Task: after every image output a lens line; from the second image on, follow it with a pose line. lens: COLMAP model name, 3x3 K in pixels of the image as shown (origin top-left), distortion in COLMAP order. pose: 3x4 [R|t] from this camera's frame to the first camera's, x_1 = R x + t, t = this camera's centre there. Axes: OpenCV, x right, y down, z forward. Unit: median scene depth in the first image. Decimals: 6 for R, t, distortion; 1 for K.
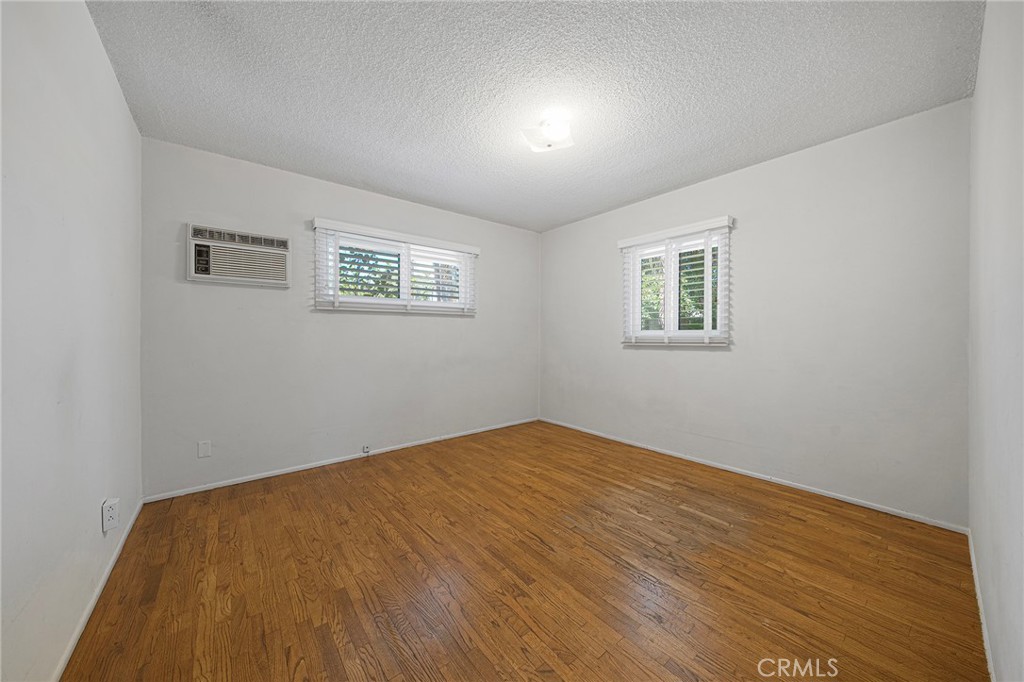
lens RADIAL K [[355.7, 0, 510.6], [0, 355.7, 337.0], [0, 0, 1]] dist [0.000012, 0.000045]
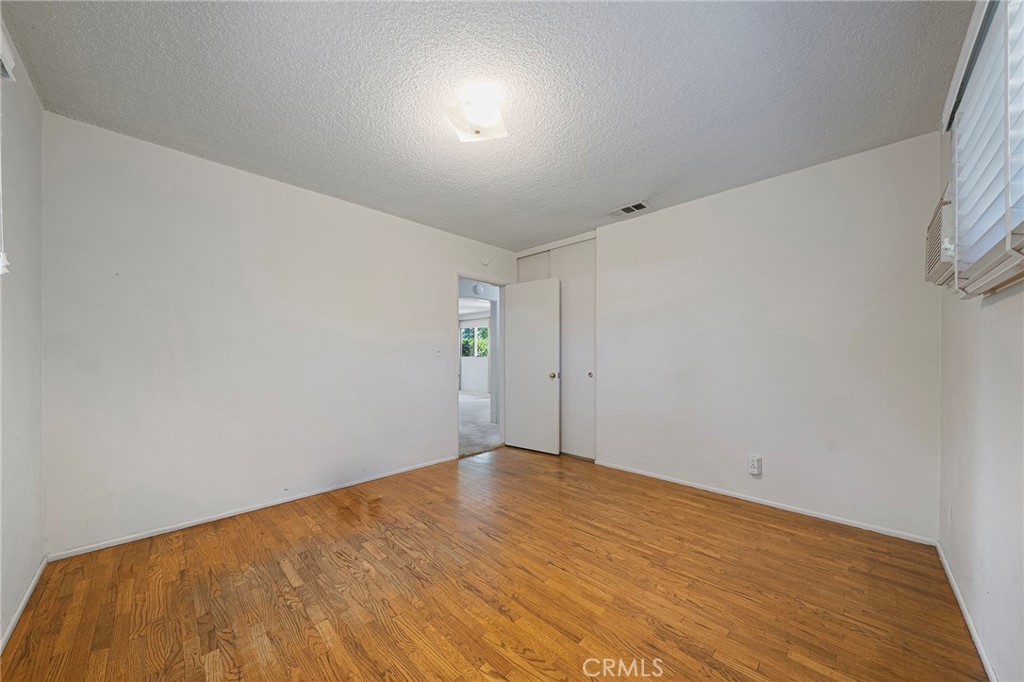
lens RADIAL K [[355.7, 0, 507.2], [0, 355.7, 350.2], [0, 0, 1]] dist [0.000012, 0.000045]
pose [[-0.995518, -0.001479, -0.094563, 0.123621], [-0.000780, 0.999972, -0.007428, -0.013168], [0.094571, -0.007321, -0.995491, 1.950555]]
